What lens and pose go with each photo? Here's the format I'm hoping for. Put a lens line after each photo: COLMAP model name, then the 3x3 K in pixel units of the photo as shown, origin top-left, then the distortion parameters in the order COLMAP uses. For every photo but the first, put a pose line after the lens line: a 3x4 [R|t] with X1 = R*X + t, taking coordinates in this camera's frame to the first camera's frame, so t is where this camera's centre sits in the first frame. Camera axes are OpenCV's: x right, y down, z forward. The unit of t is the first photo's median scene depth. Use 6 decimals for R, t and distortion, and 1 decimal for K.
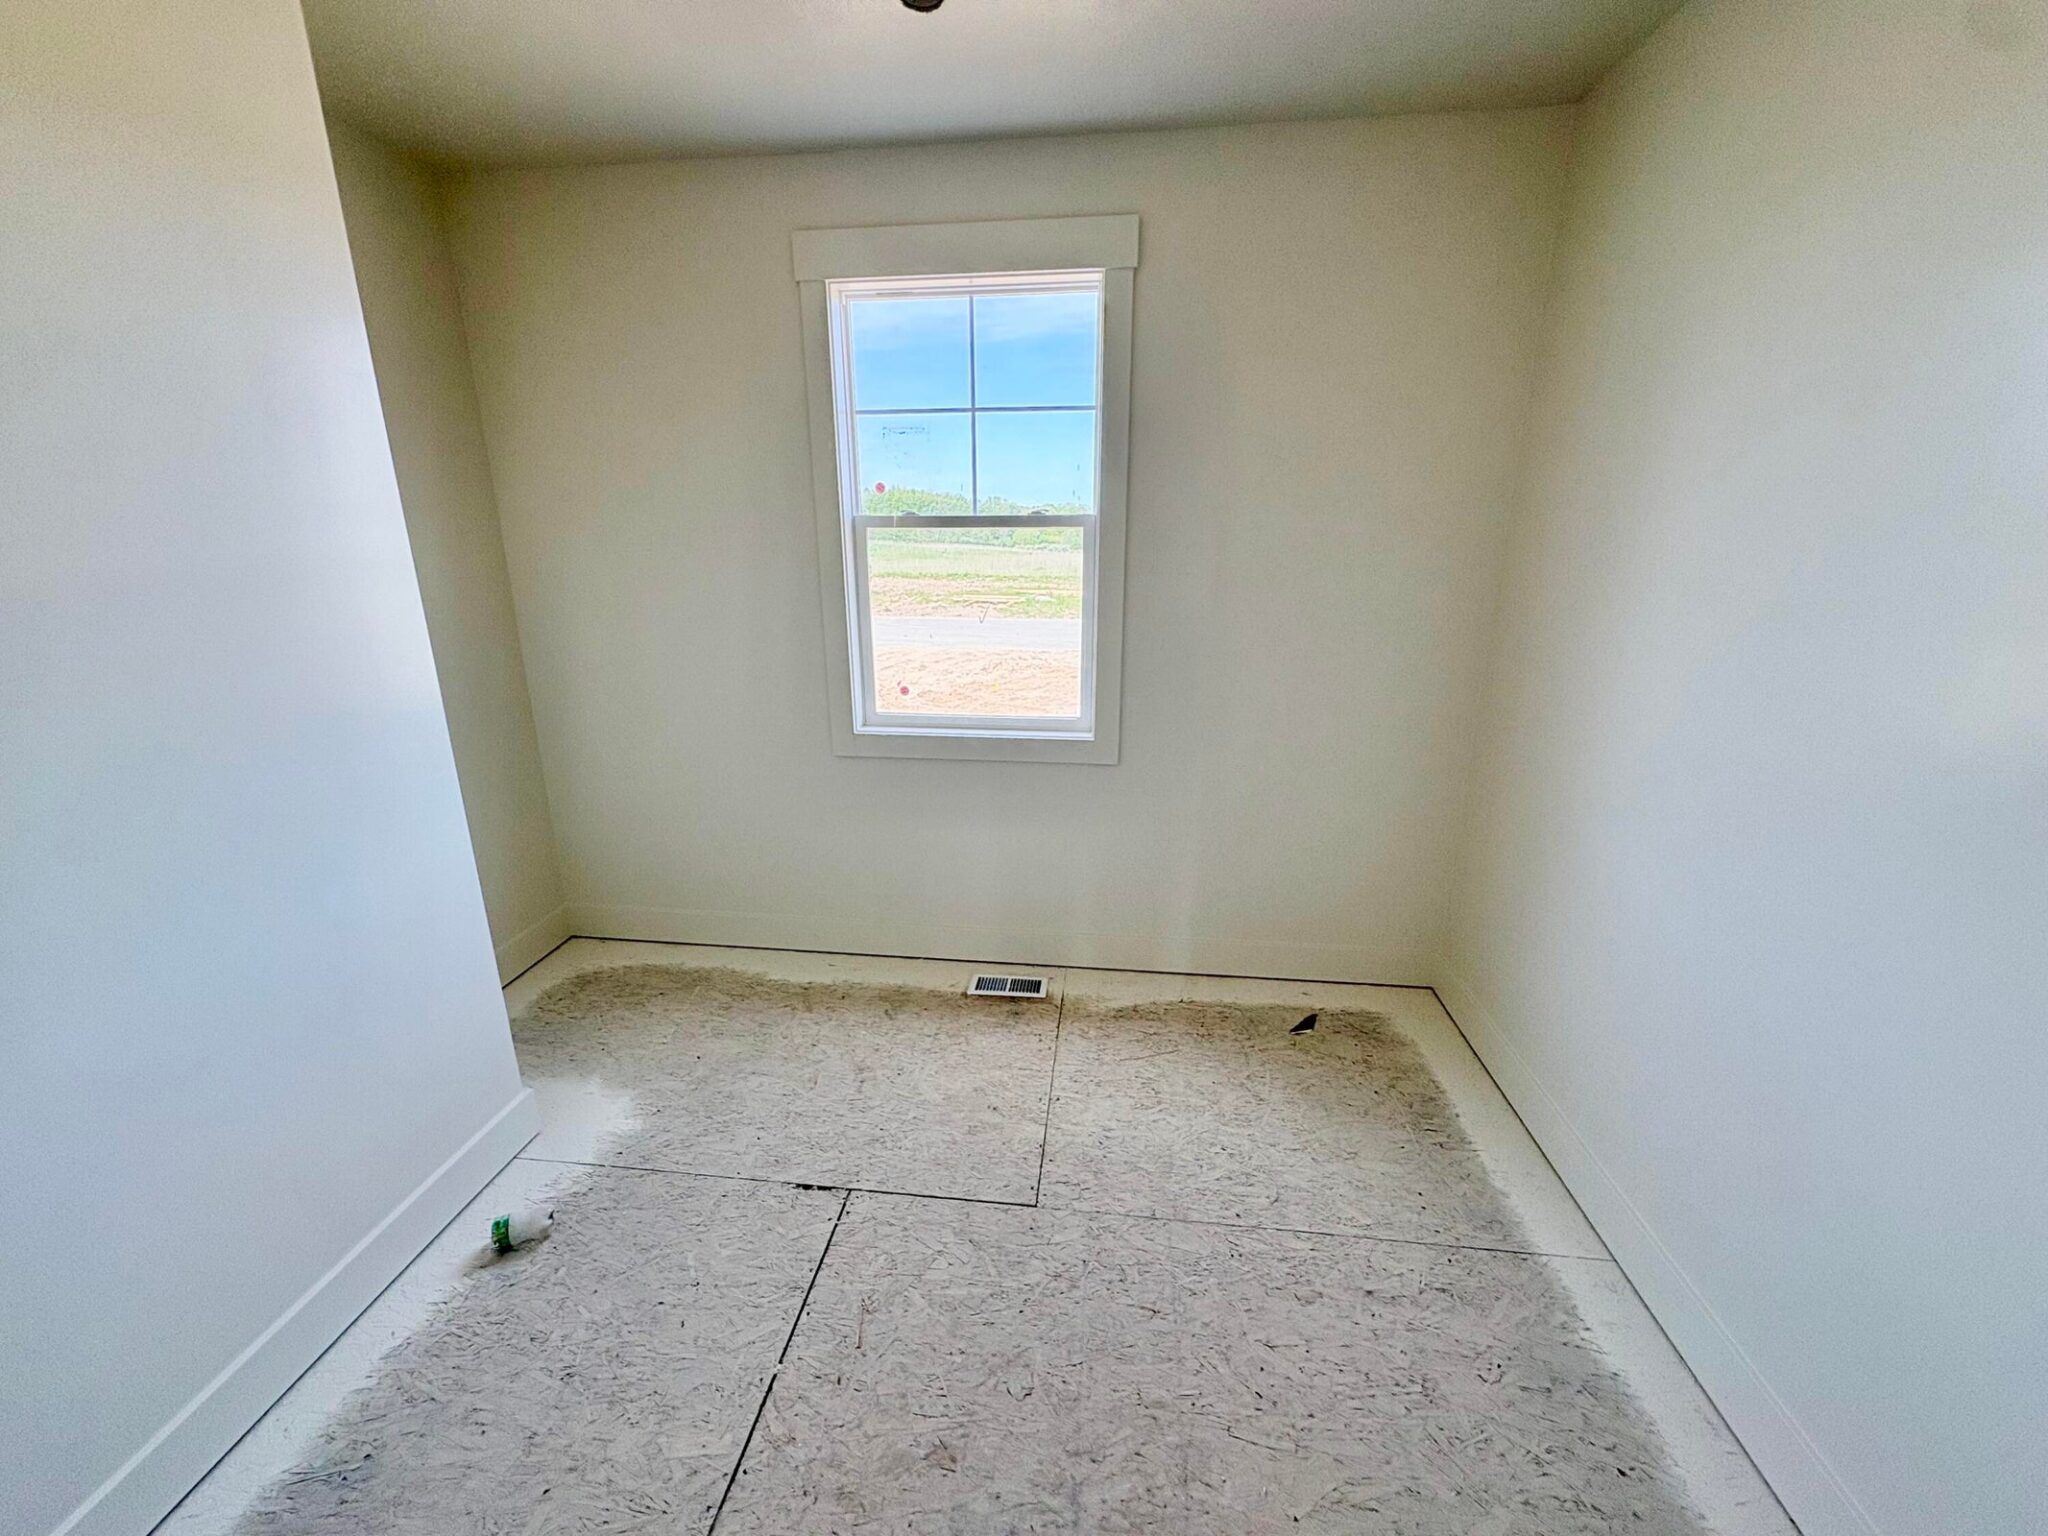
lens RADIAL K [[825.0, 0, 1016.2], [0, 825.0, 751.5], [0, 0, 1]] dist [0.002099, -0.000301]
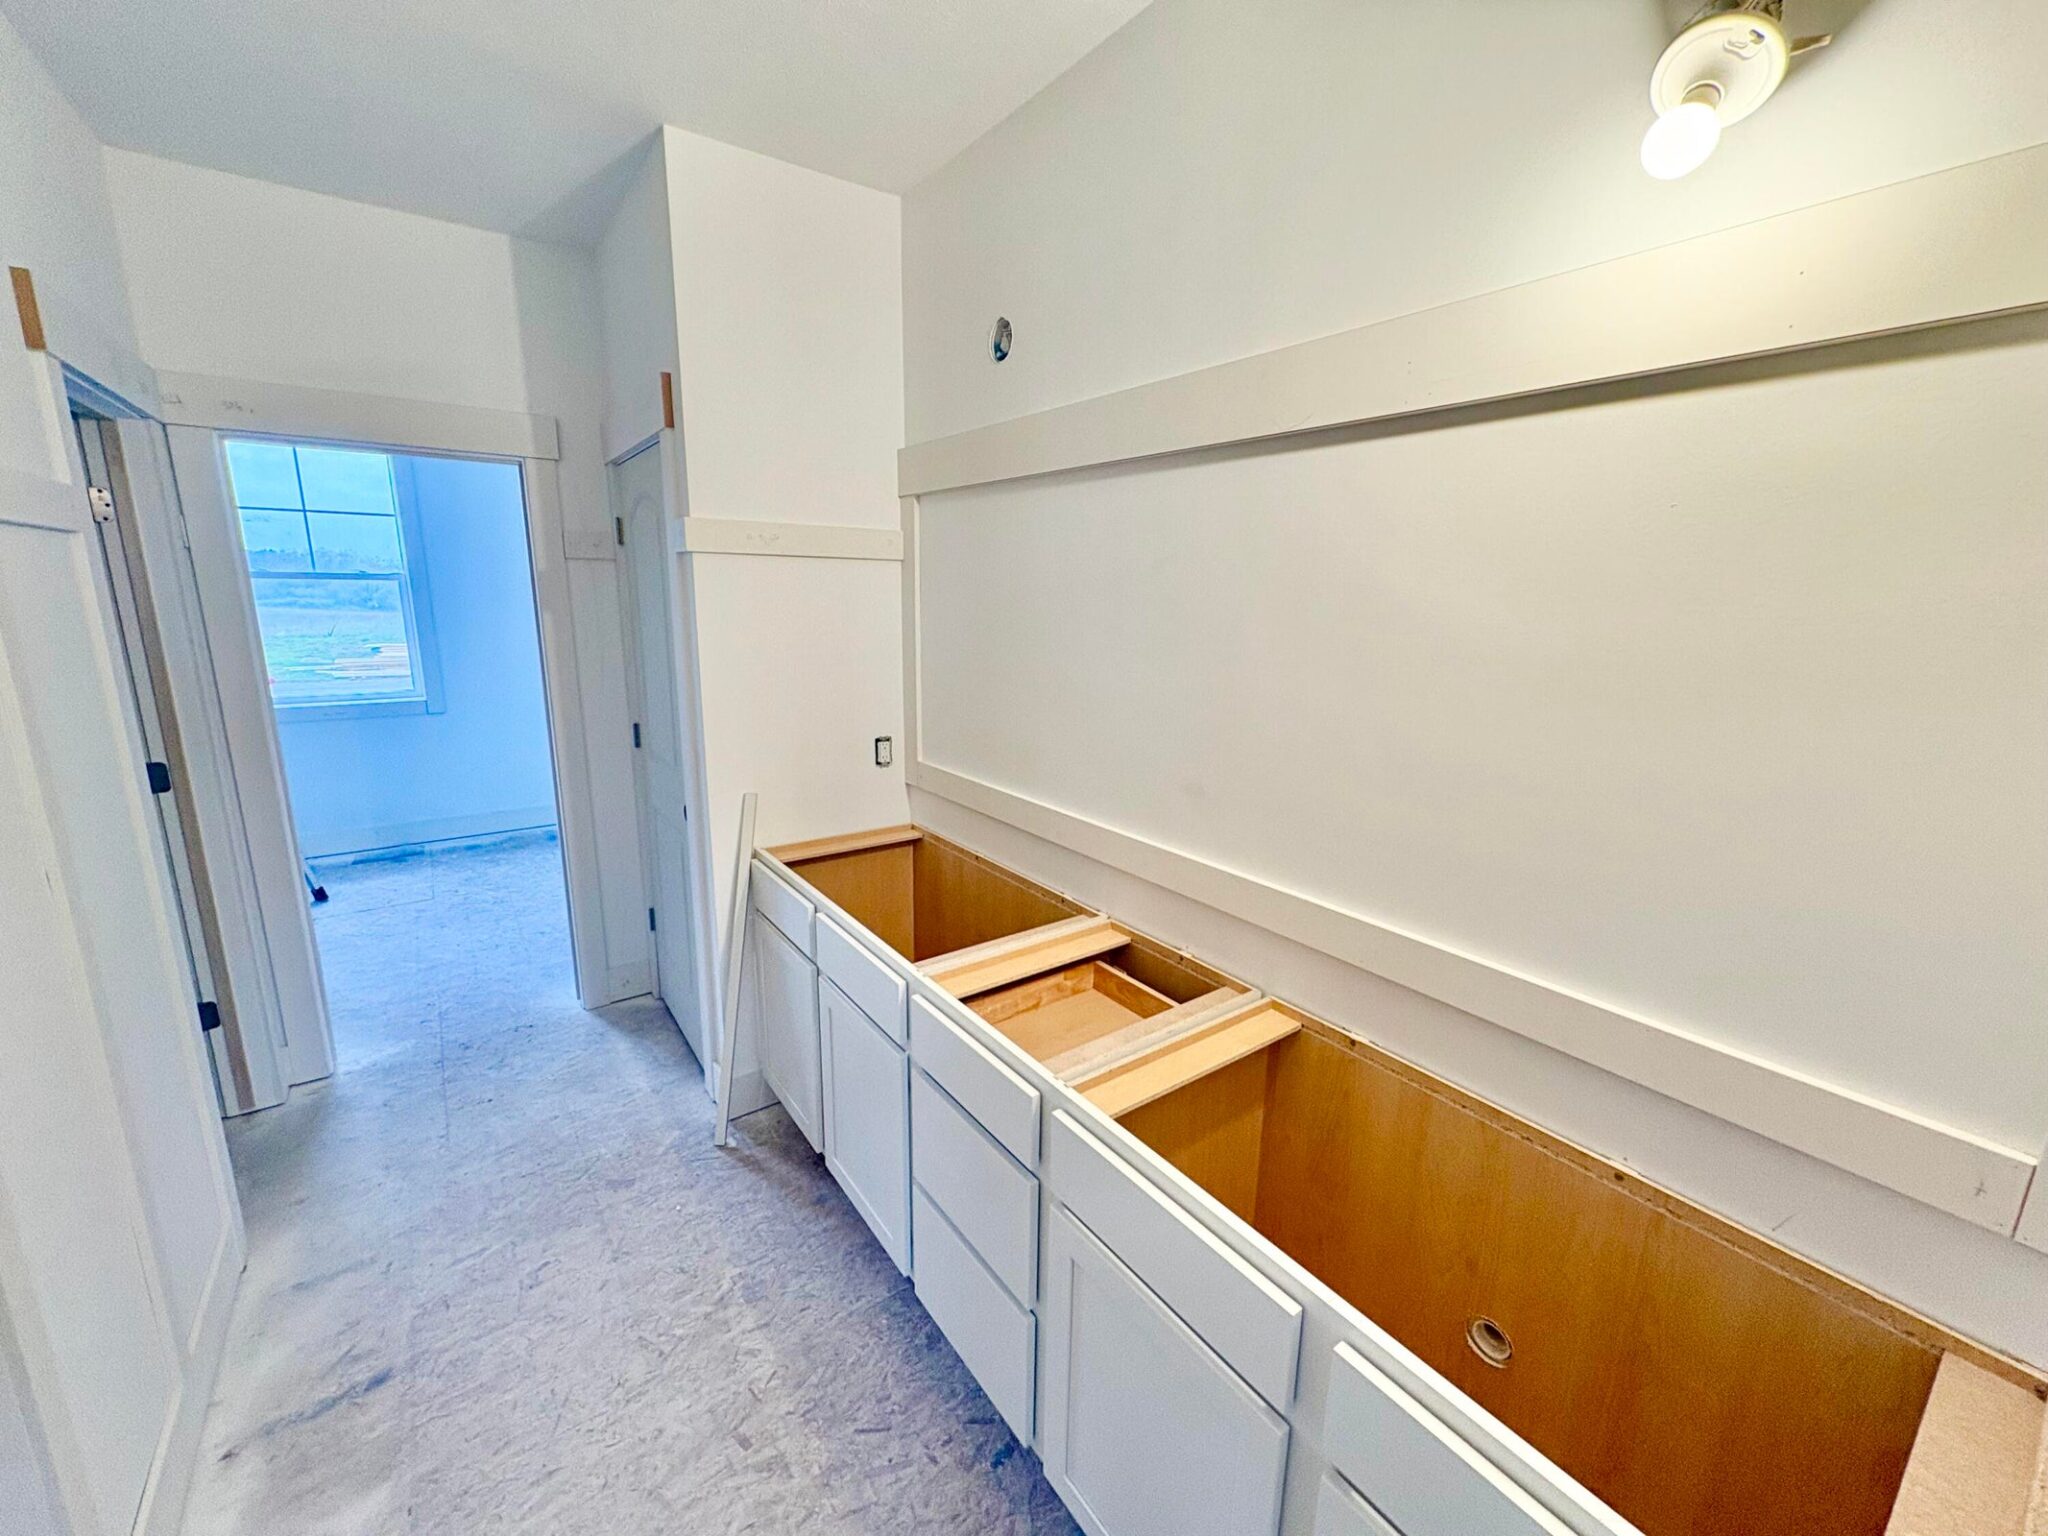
lens RADIAL K [[825.0, 0, 1019.0], [0, 825.0, 767.2], [0, 0, 1]] dist [0.002099, -0.000301]
pose [[0.734322, -0.132795, 0.665685, -0.171437], [0.163497, 0.986407, 0.016419, 0.309173], [-0.658817, 0.096781, 0.746052, -1.153773]]
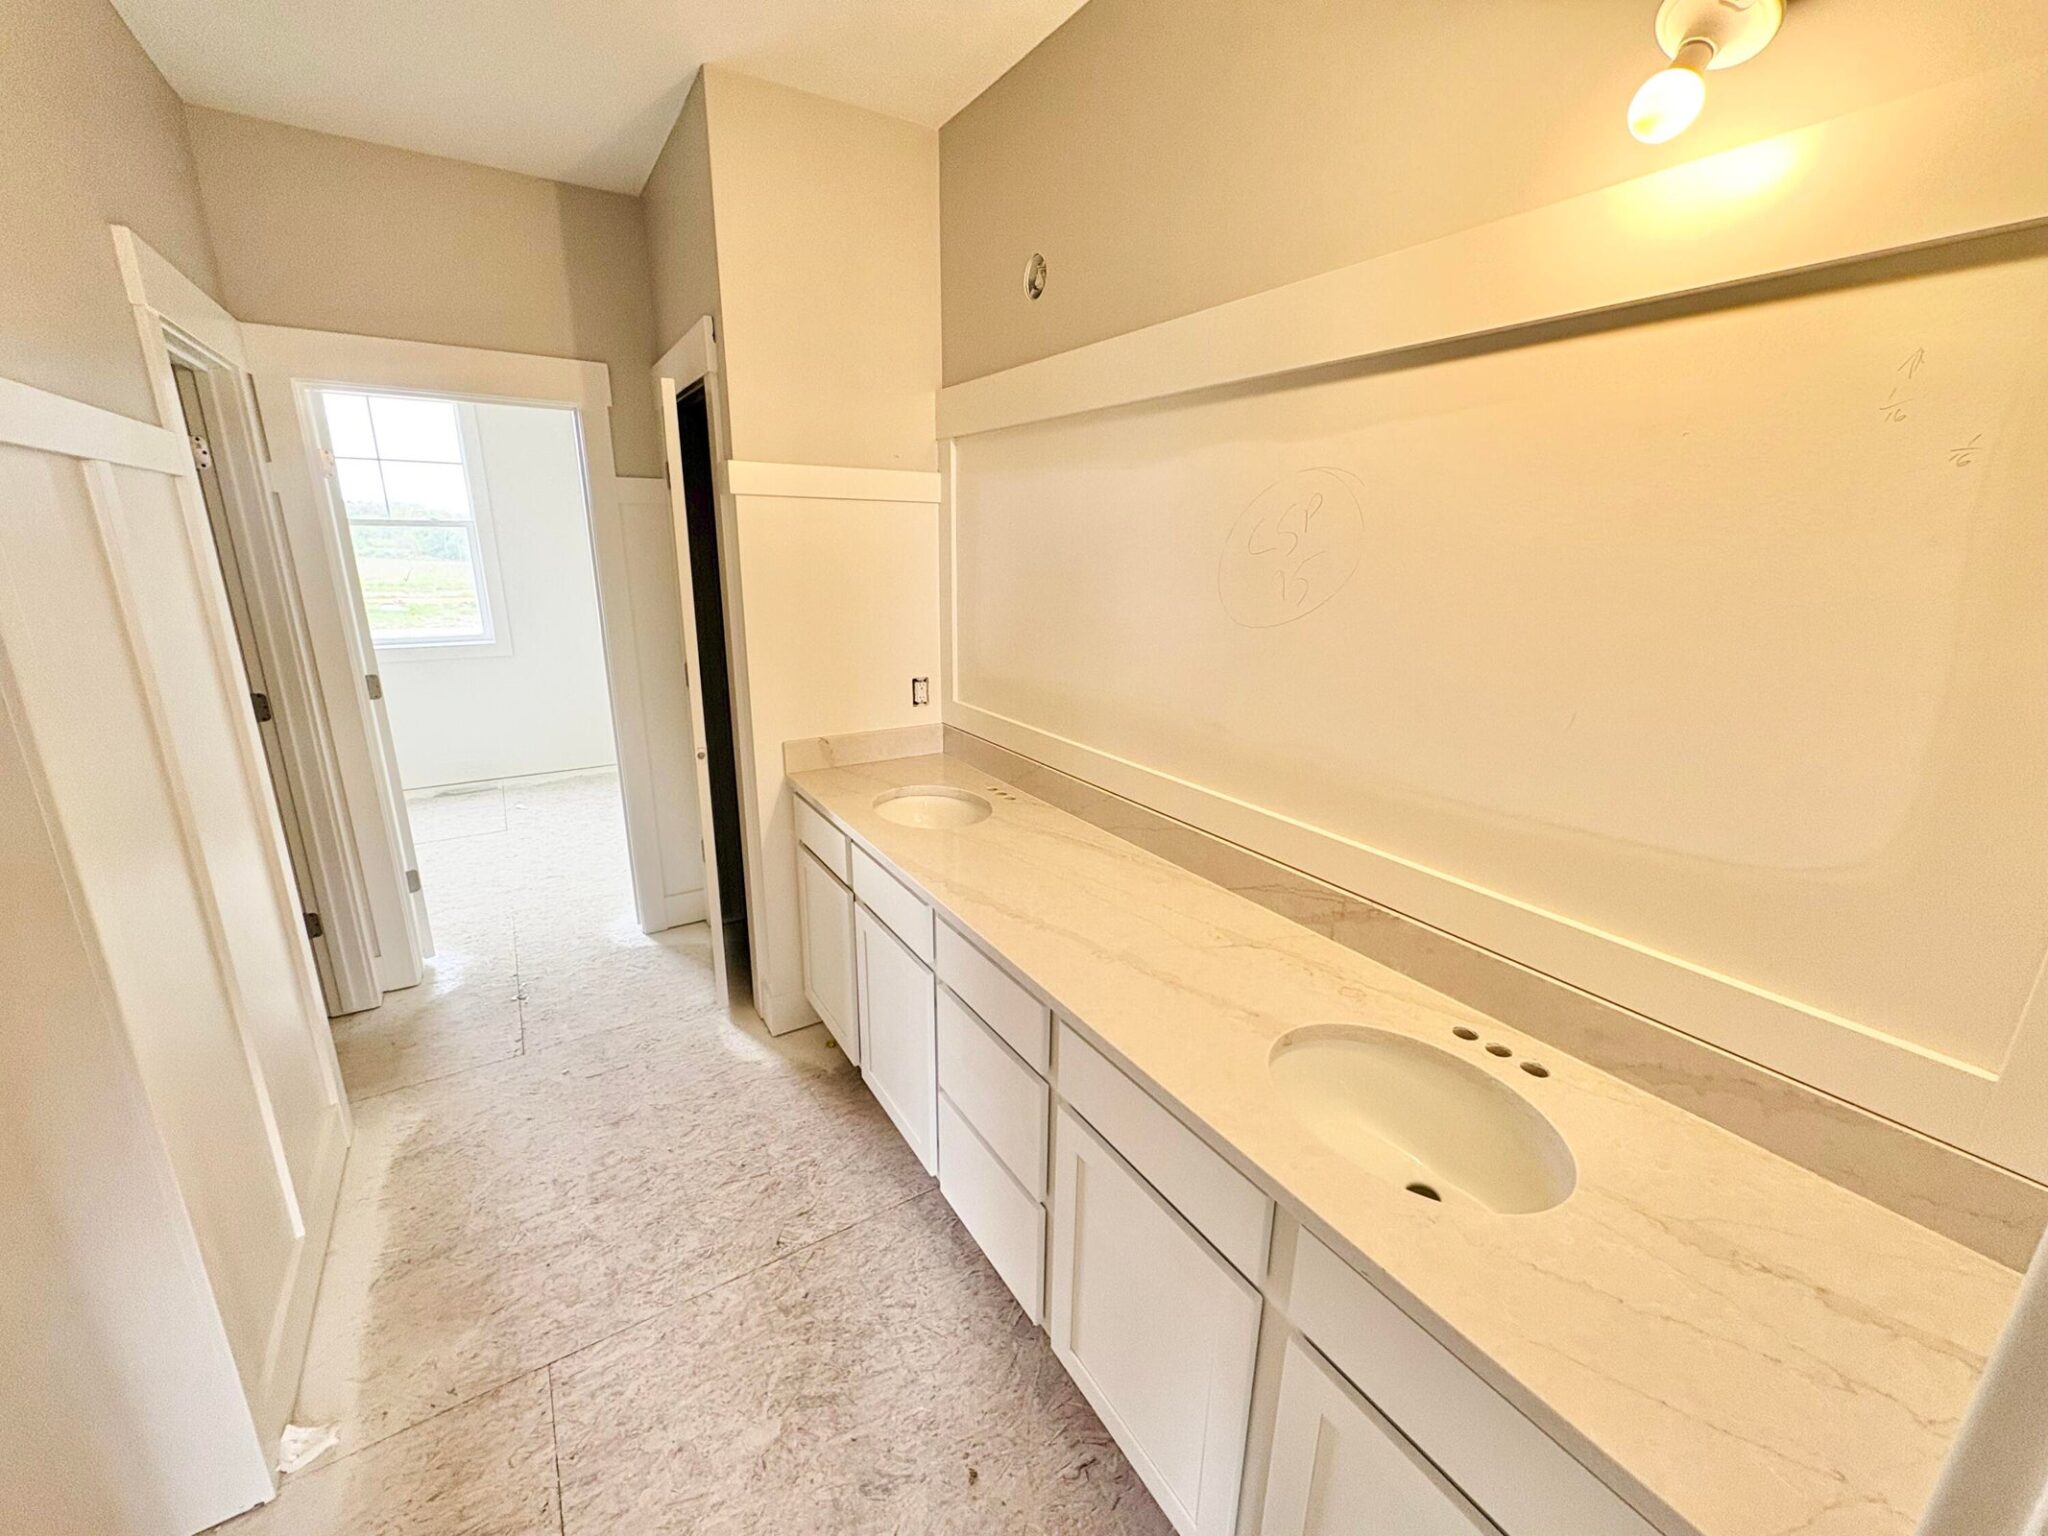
lens RADIAL K [[825.0, 0, 1017.5], [0, 825.0, 767.9], [0, 0, 1]] dist [0.002099, -0.000301]
pose [[0.775879, -0.160980, 0.609997, -0.173299], [0.153321, 0.986023, 0.065199, 0.322685], [-0.611967, 0.042939, 0.789717, -1.180969]]
